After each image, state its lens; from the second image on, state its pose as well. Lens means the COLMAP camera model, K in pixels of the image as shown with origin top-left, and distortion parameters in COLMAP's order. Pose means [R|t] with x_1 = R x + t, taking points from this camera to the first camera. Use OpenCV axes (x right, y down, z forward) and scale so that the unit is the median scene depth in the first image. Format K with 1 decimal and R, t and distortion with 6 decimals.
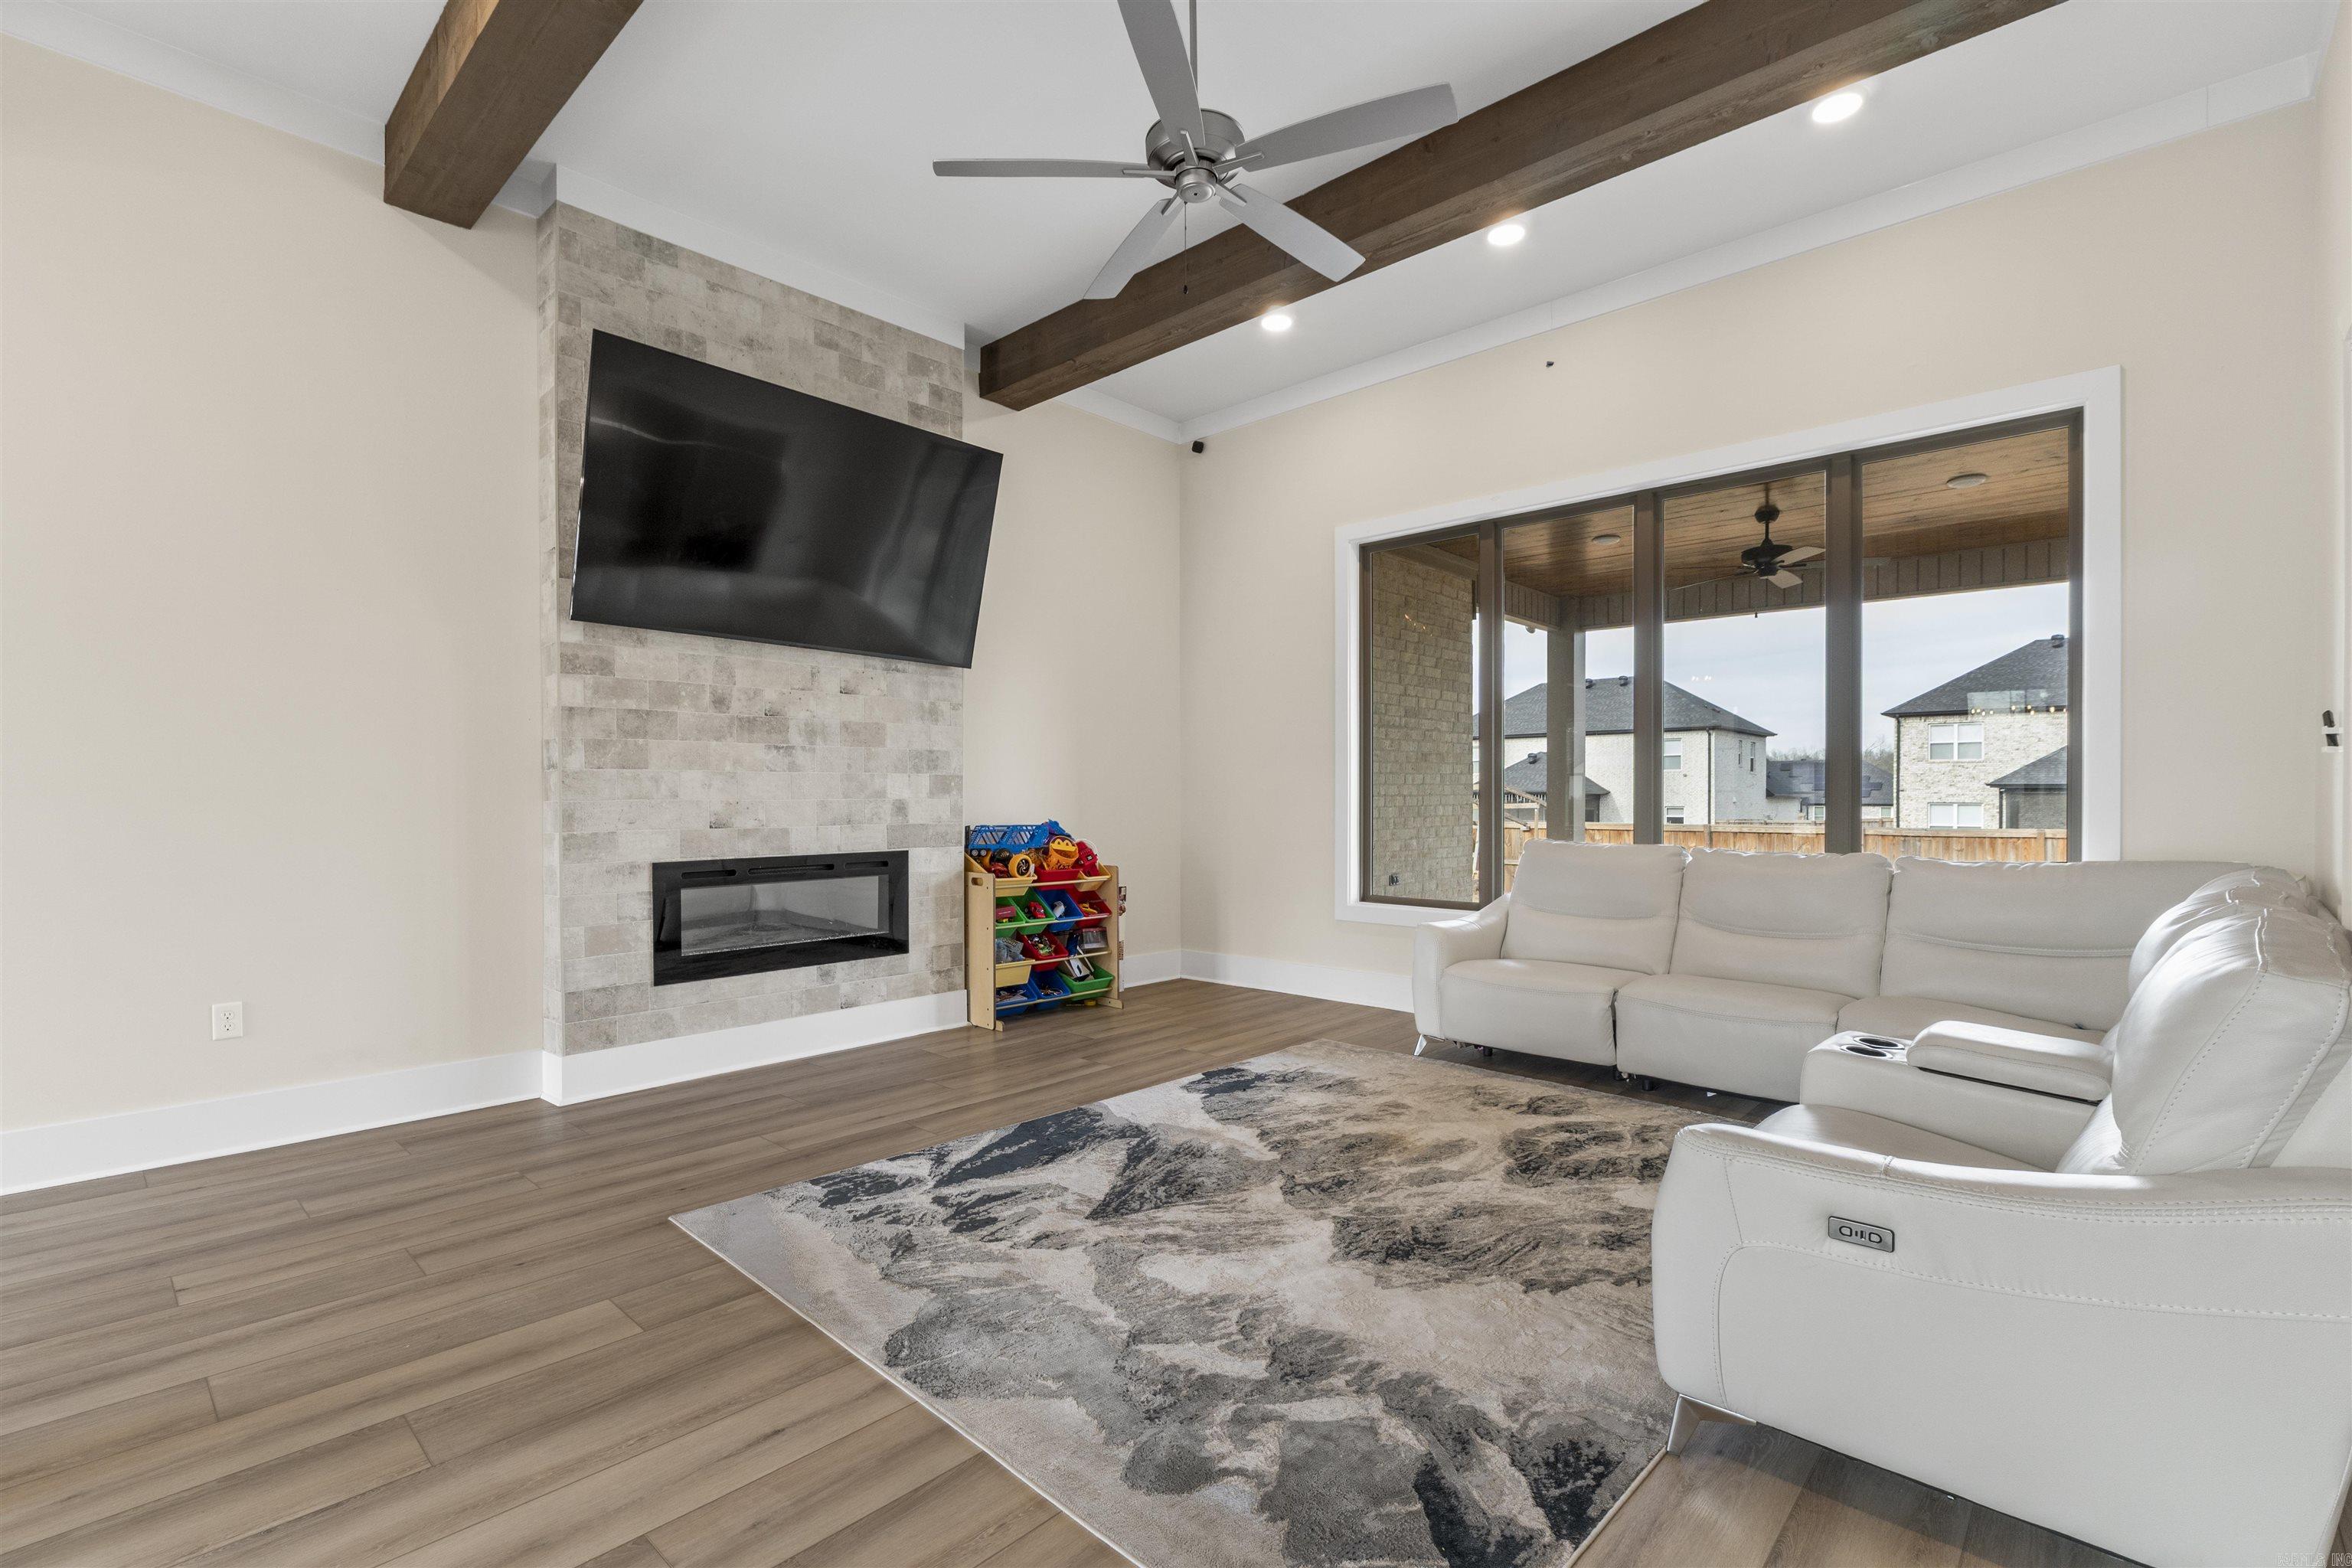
lens RADIAL K [[1064.0, 0, 1176.8], [0, 1064.0, 805.3], [0, 0, 1]] dist [-0.007369, -0.000775]
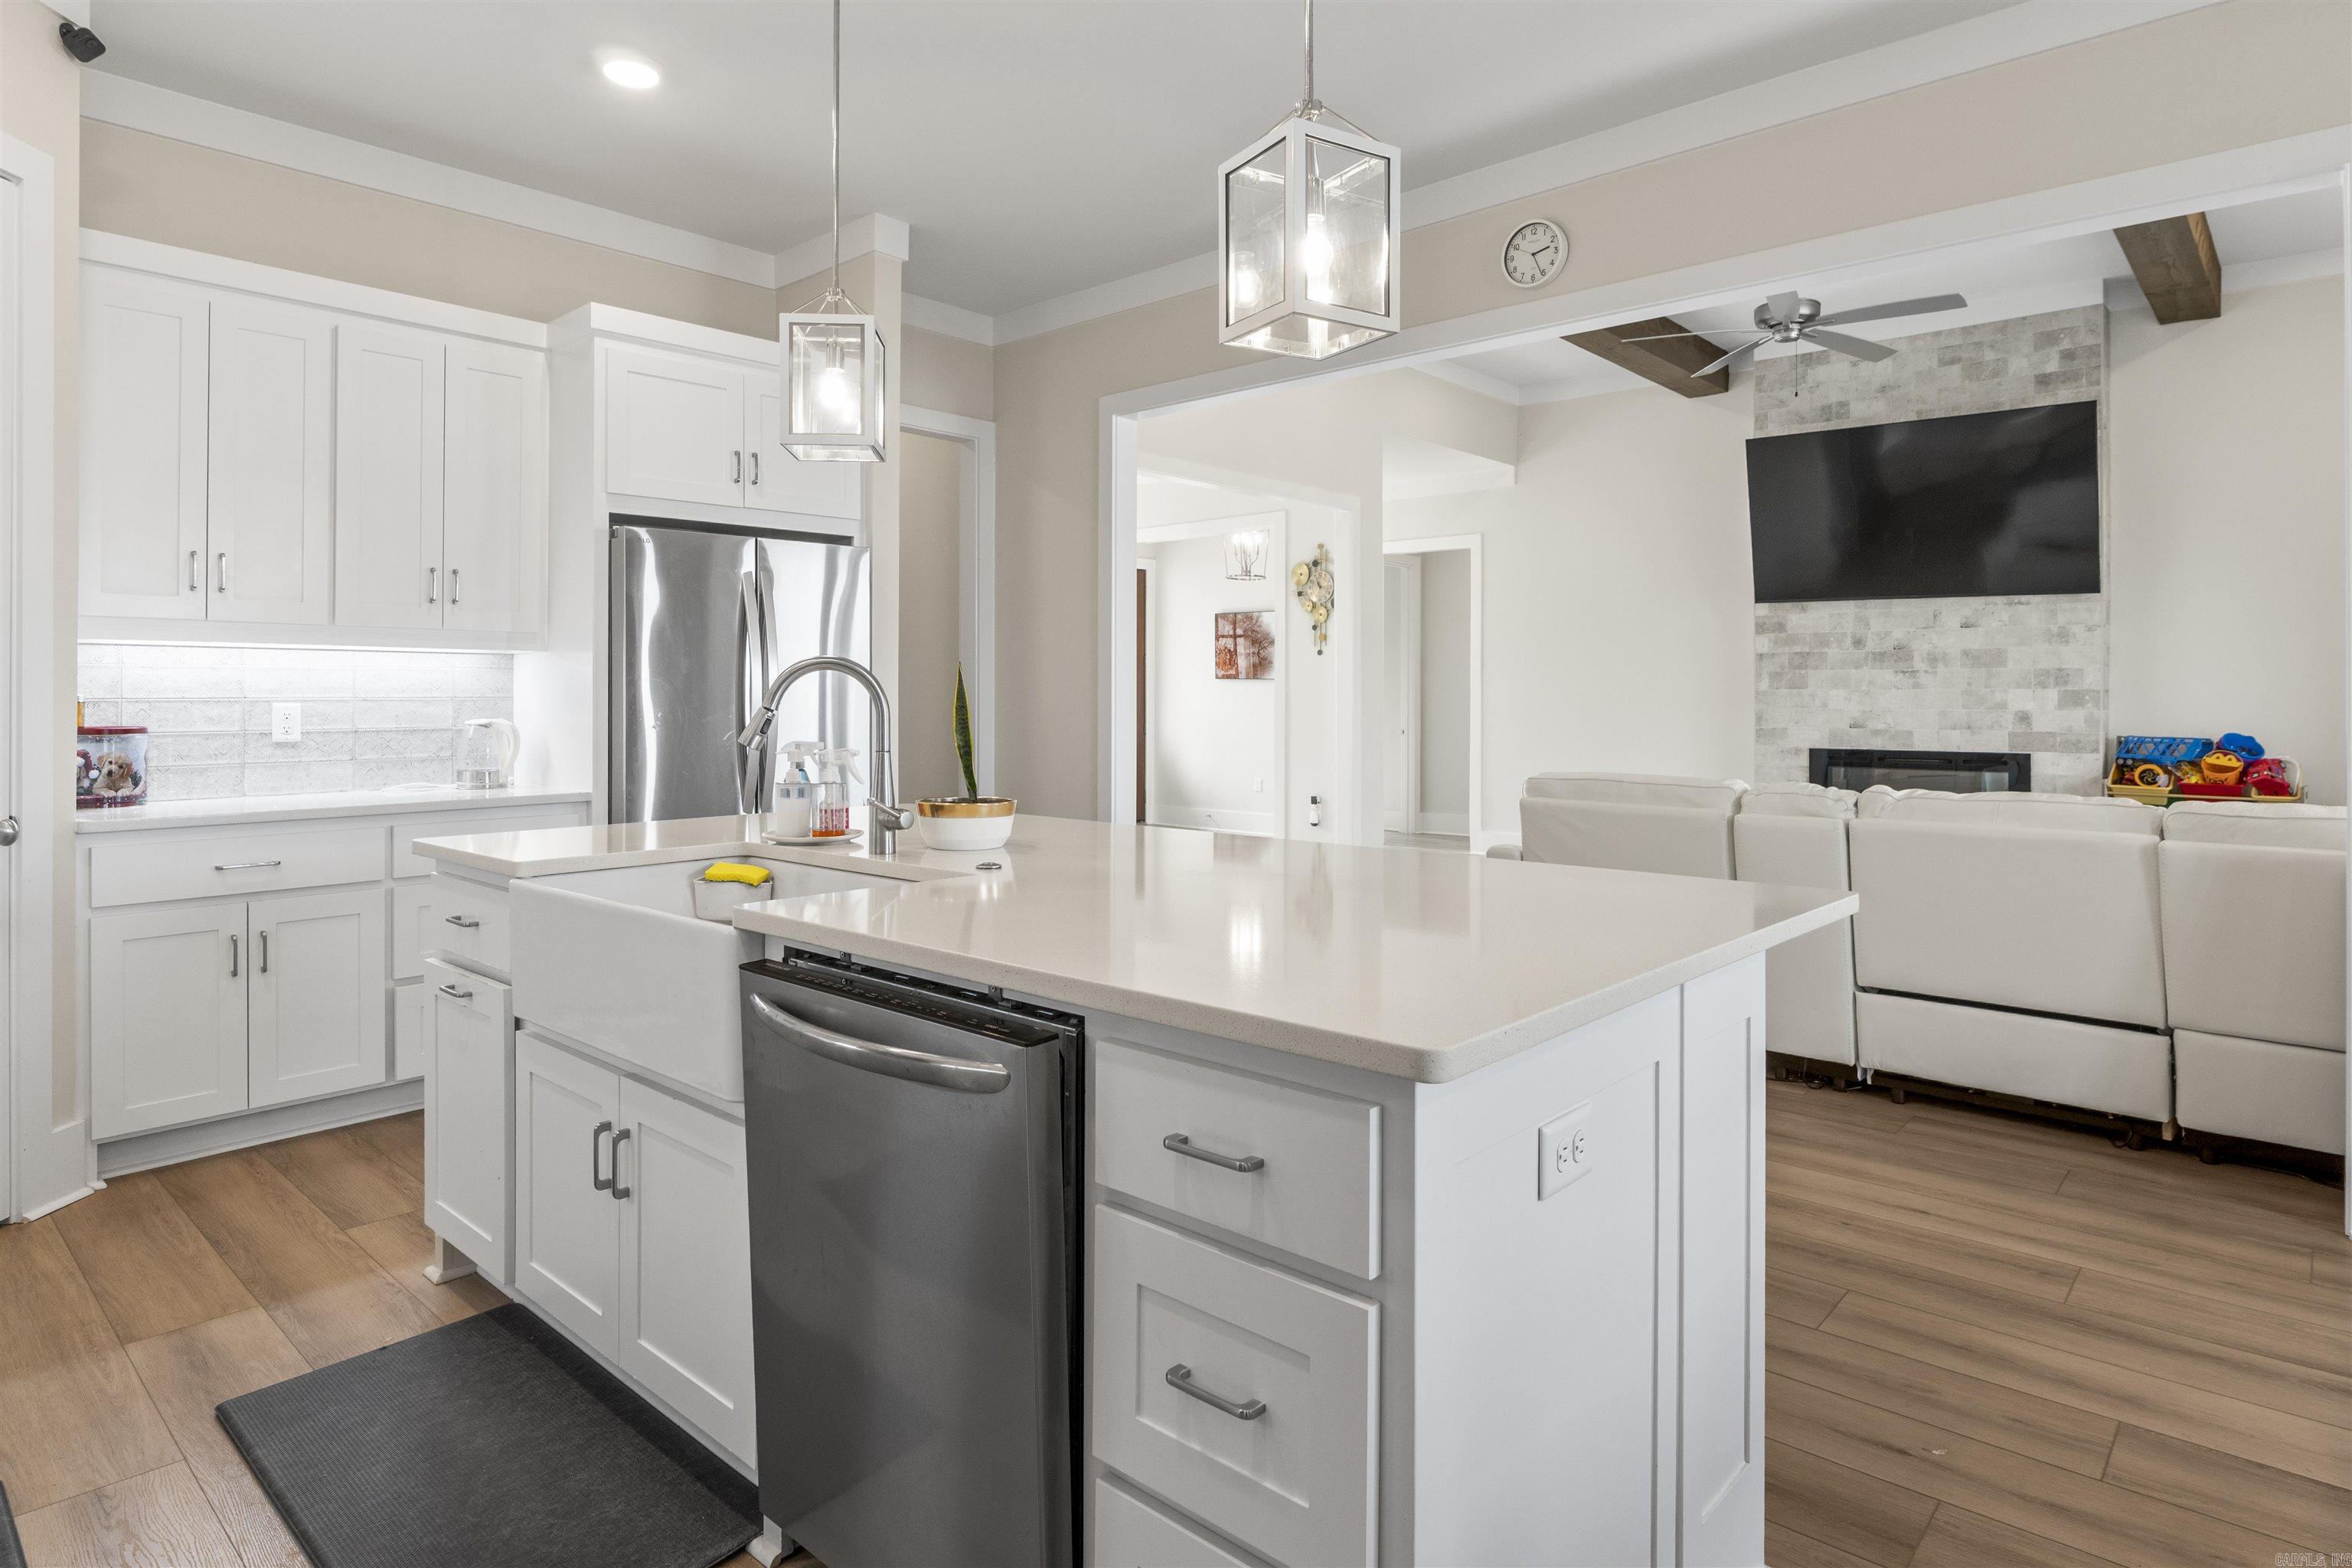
lens RADIAL K [[1299.2, 0, 1173.5], [0, 1299.2, 691.0], [0, 0, 1]] dist [-0.005378, -0.002199]
pose [[0.006339, -0.005167, -0.999967, 1.459909], [-0.014864, 0.999876, -0.005261, -0.007107], [0.999869, 0.014897, 0.006261, 0.043240]]
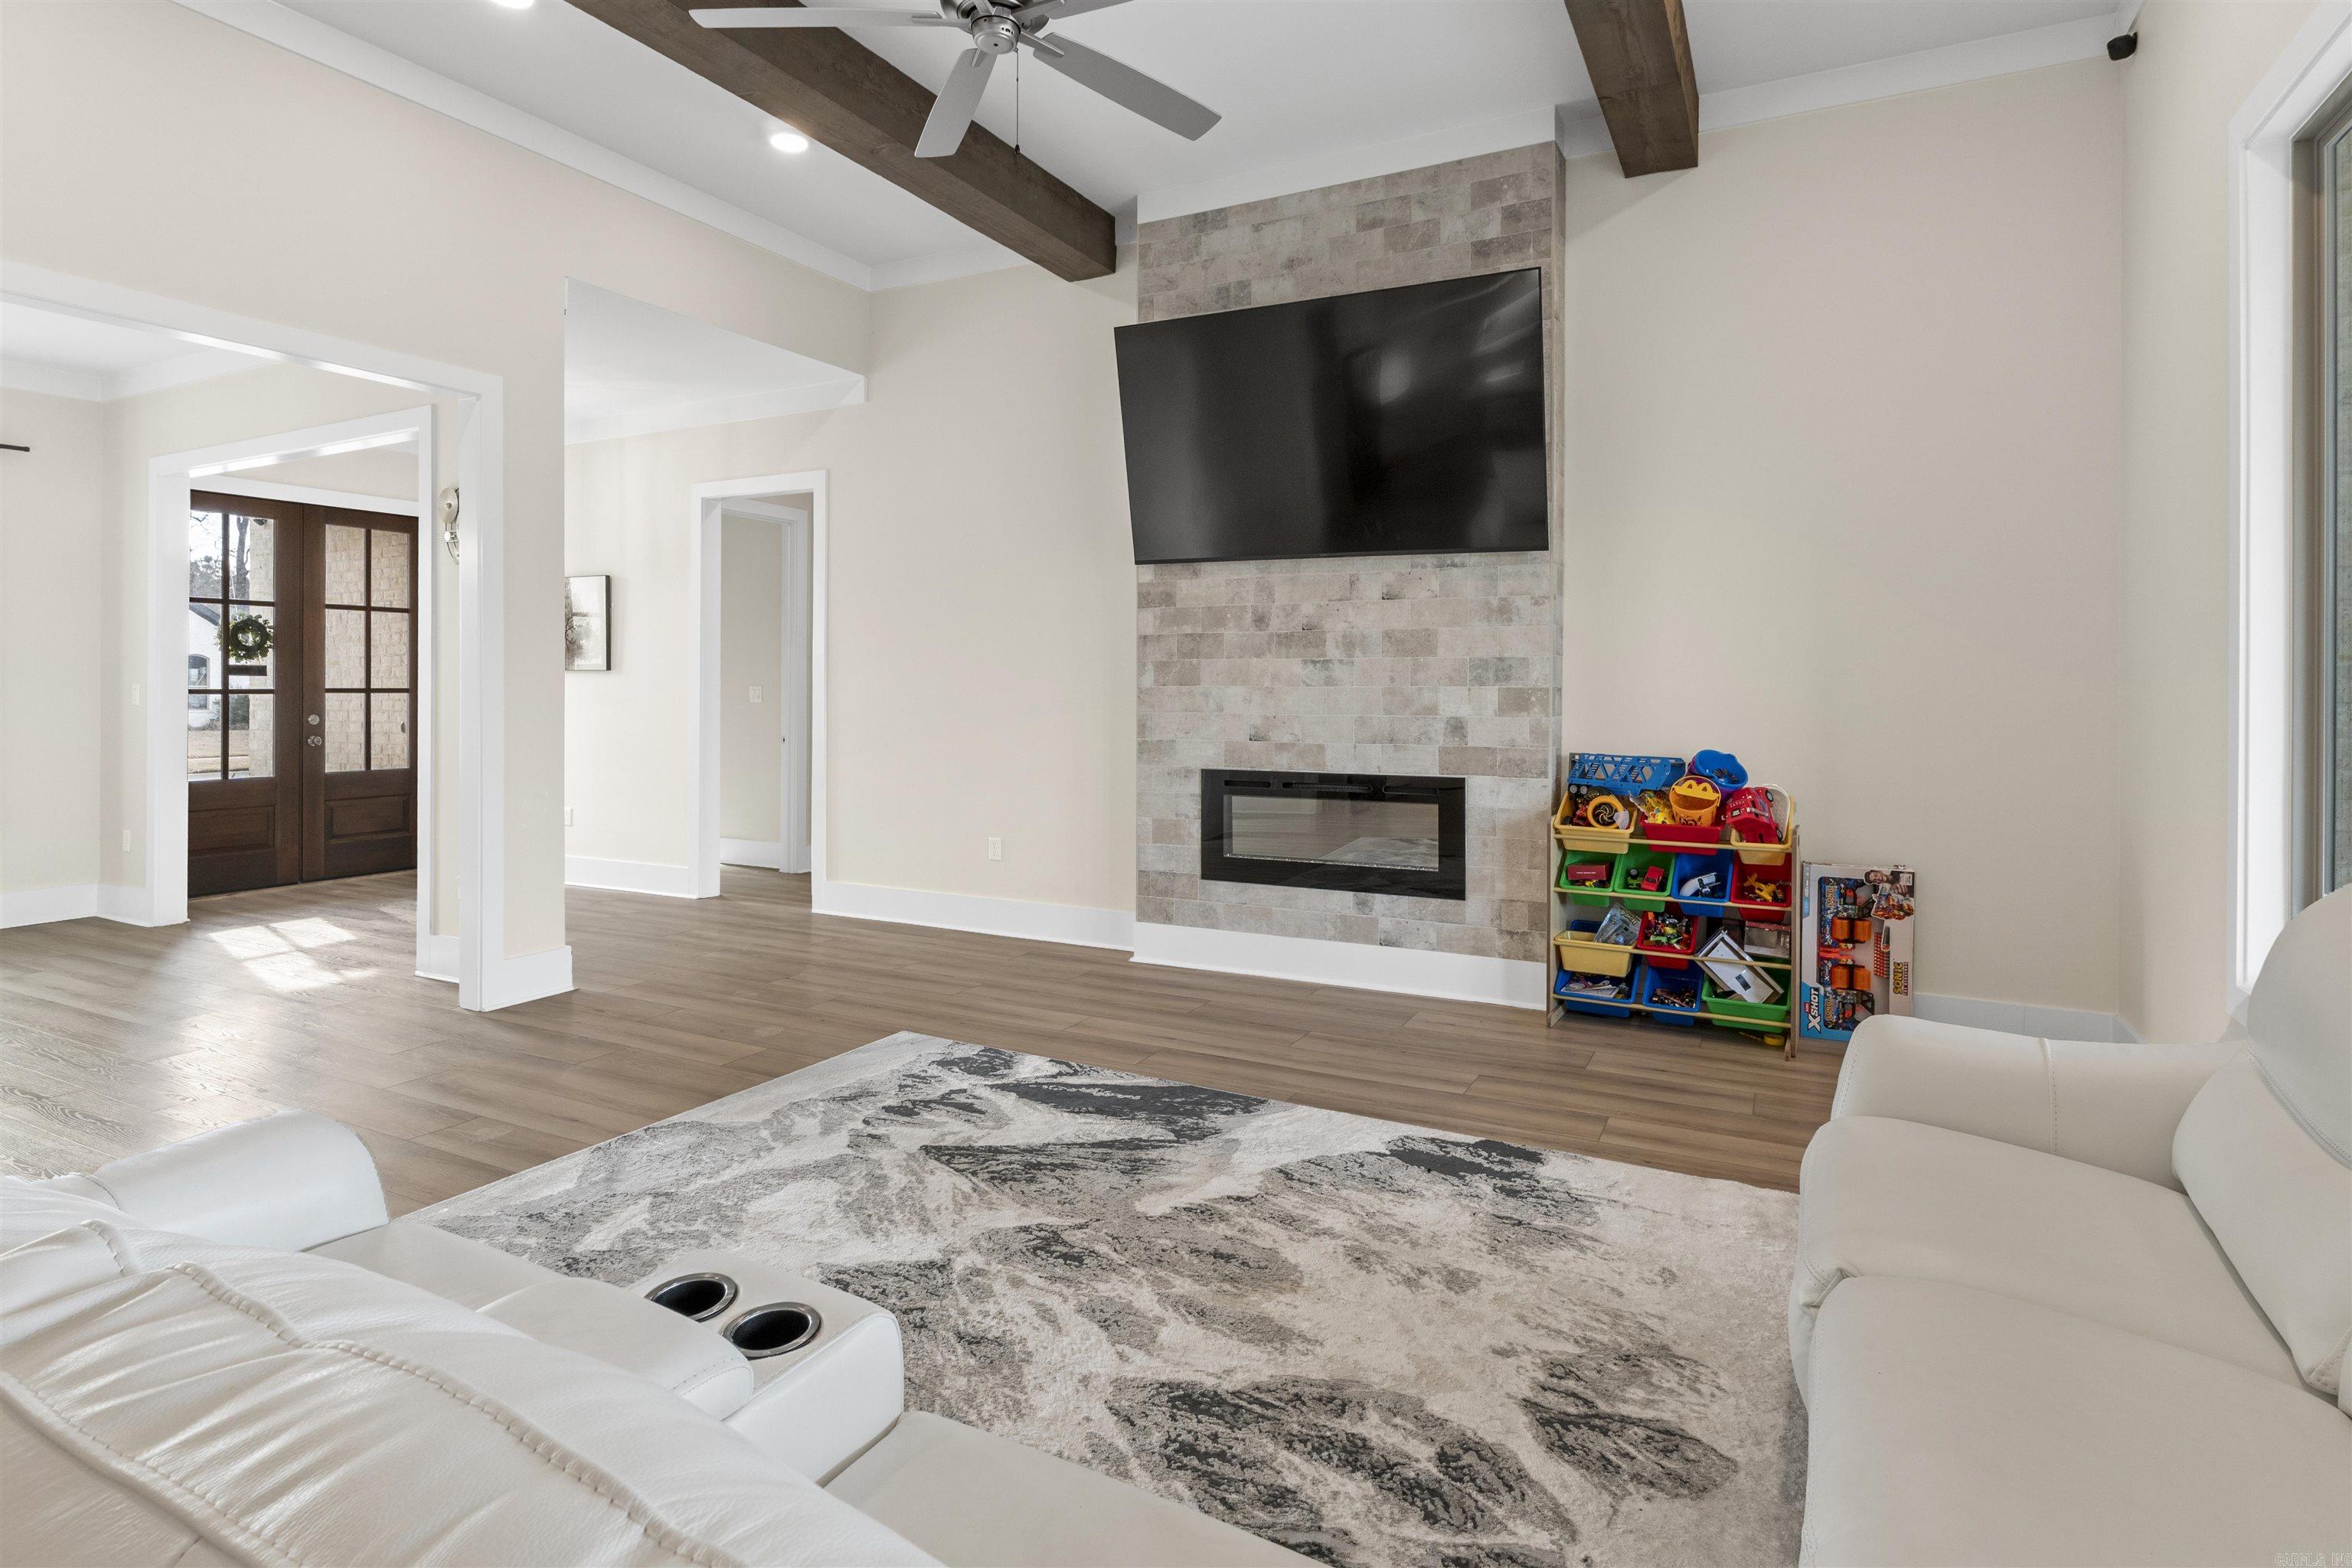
lens RADIAL K [[1214.8, 0, 1168.4], [0, 1214.8, 689.8], [0, 0, 1]] dist [-0.002772, -0.000206]
pose [[0.260916, 0.003586, -0.965355, 0.753381], [-0.012292, 0.999924, 0.000392, -0.030315], [0.965283, 0.011764, 0.260940, 0.644076]]
